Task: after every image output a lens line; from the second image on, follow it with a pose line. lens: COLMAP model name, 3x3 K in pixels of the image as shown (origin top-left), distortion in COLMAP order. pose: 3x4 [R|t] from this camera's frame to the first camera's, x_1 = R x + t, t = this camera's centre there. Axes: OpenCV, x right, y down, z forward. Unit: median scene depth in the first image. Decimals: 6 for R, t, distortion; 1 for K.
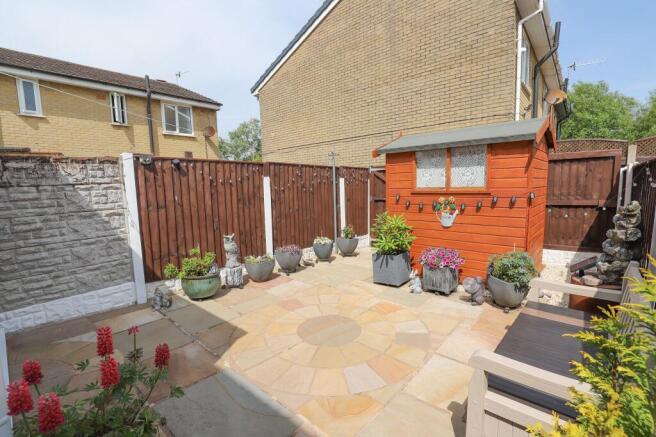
lens RADIAL K [[290.5, 0, 326.7], [0, 290.5, 216.6], [0, 0, 1]] dist [-0.000120, -0.000010]
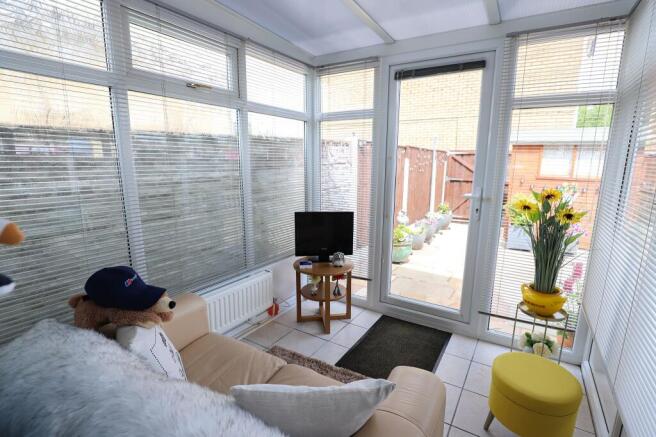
lens RADIAL K [[311.7, 0, 330.5], [0, 311.7, 219.8], [0, 0, 1]] dist [-0.030316, 0.002294]
pose [[0.986933, 0.006103, 0.161017, -0.765342], [-0.019641, 0.996387, 0.082623, 0.005846], [-0.159931, -0.084706, 0.983487, -0.169886]]
